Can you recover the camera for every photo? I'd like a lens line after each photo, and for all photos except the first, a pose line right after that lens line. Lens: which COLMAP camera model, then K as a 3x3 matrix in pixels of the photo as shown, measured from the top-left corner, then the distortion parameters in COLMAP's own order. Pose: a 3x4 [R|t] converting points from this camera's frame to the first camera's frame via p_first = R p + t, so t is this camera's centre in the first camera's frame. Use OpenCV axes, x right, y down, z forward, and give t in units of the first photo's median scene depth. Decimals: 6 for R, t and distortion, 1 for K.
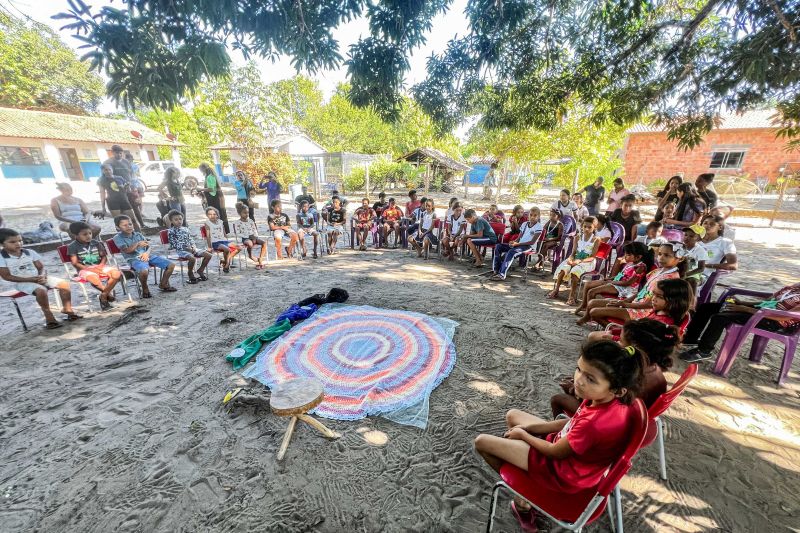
lens RADIAL K [[321.1, 0, 392.8], [0, 321.1, 269.3], [0, 0, 1]] dist [0.001355, 0.000253]
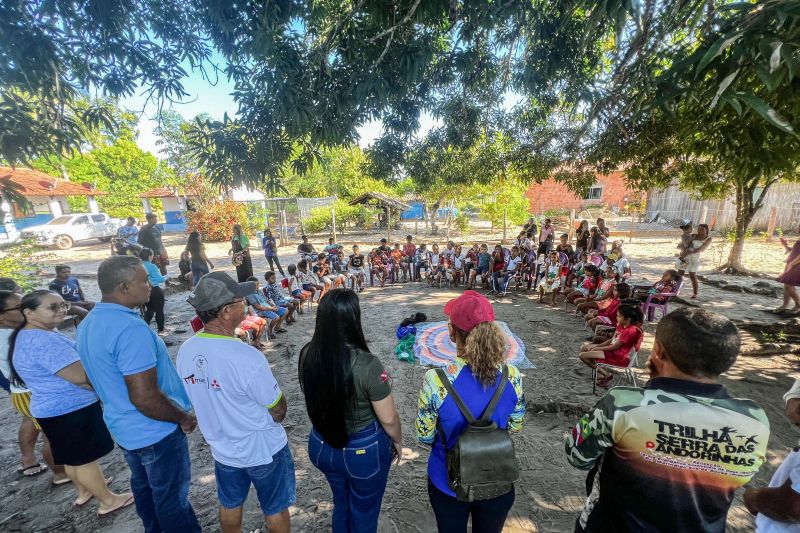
lens RADIAL K [[321.1, 0, 392.8], [0, 321.1, 269.3], [0, 0, 1]] dist [0.001355, 0.000253]
pose [[0.967066, -0.089868, 0.238132, -0.343536], [0.111858, 0.990461, -0.080472, -0.018672], [-0.228628, 0.104459, 0.967893, -0.234802]]
